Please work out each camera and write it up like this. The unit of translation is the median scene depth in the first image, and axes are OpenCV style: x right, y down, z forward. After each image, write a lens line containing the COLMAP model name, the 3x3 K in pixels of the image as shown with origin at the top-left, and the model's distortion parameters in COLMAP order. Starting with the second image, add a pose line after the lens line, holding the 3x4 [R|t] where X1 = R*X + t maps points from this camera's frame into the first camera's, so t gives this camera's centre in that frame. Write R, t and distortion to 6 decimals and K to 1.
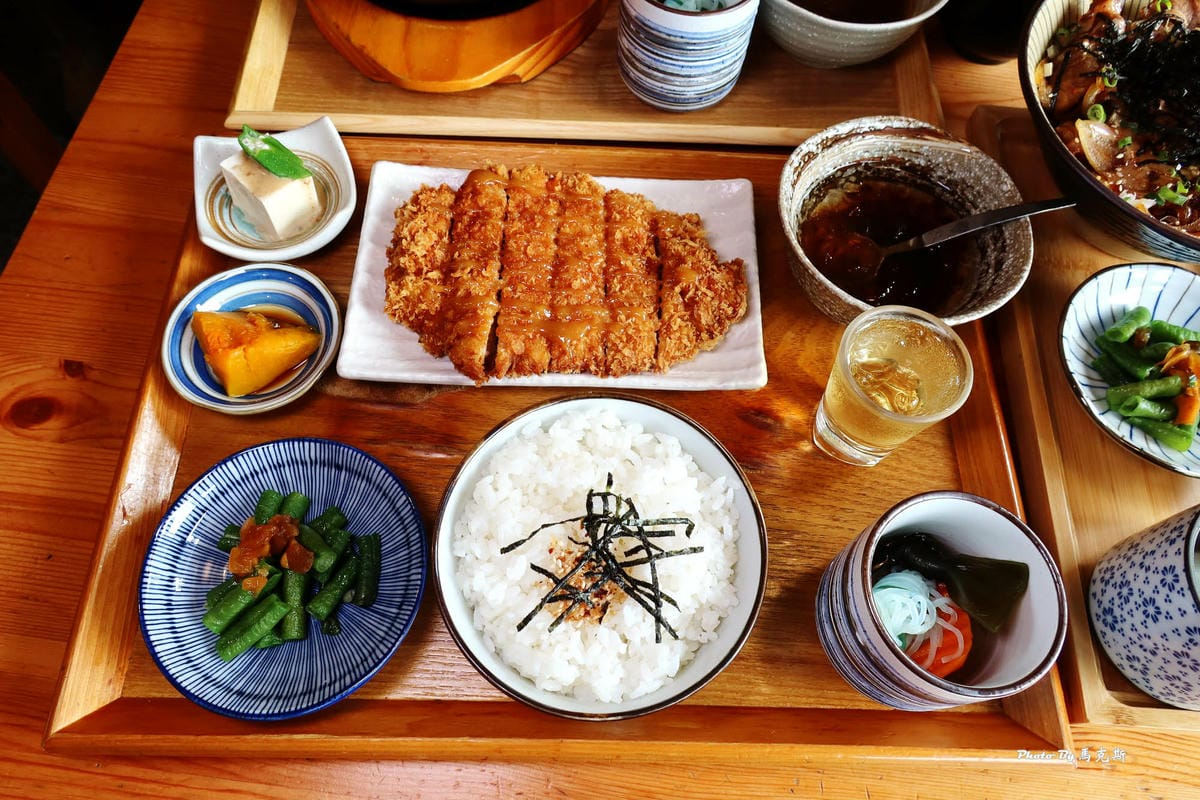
lens RADIAL K [[823.6, 0, 600.0], [0, 823.6, 400.0], [0, 0, 1]] dist [-0.023878, -0.000243]
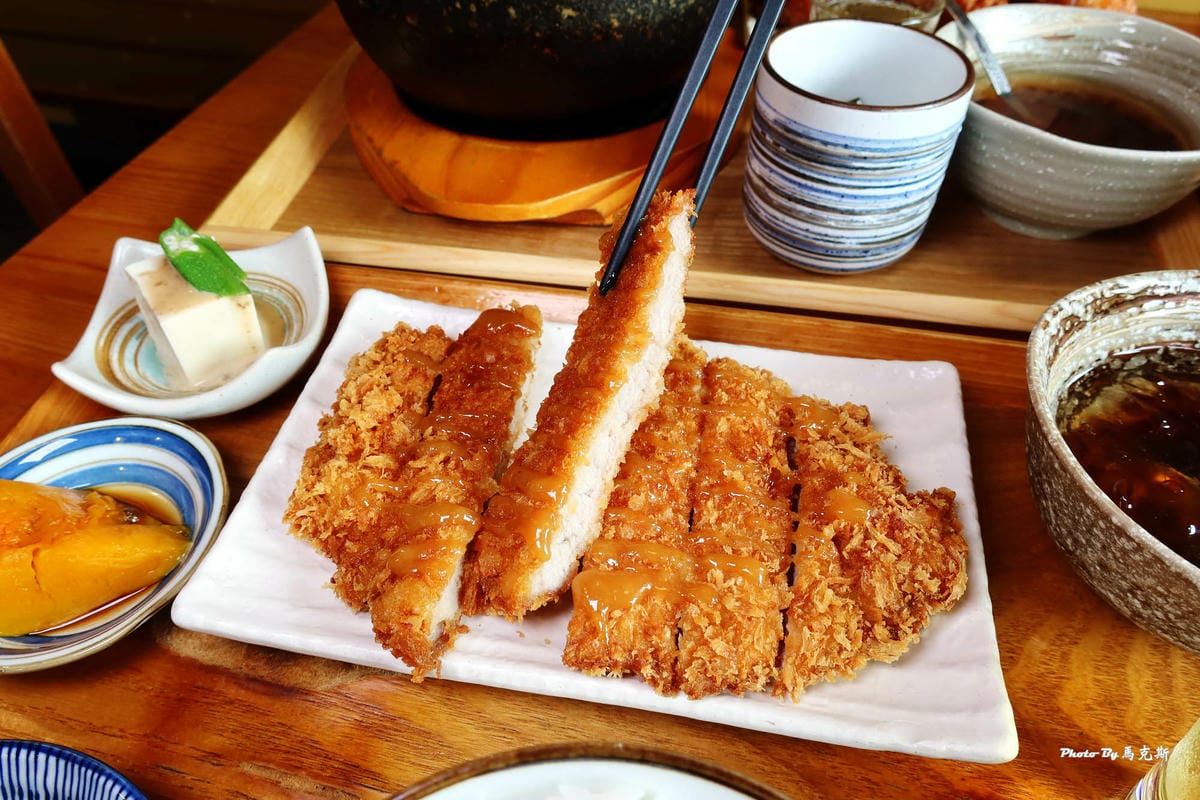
lens RADIAL K [[823.6, 0, 600.0], [0, 823.6, 400.0], [0, 0, 1]] dist [-0.023878, -0.000243]
pose [[0.986674, 0.086909, -0.137552, 0.015499], [-0.123410, 0.950680, -0.284565, -0.047050], [0.106036, 0.297748, 0.948737, 0.455308]]
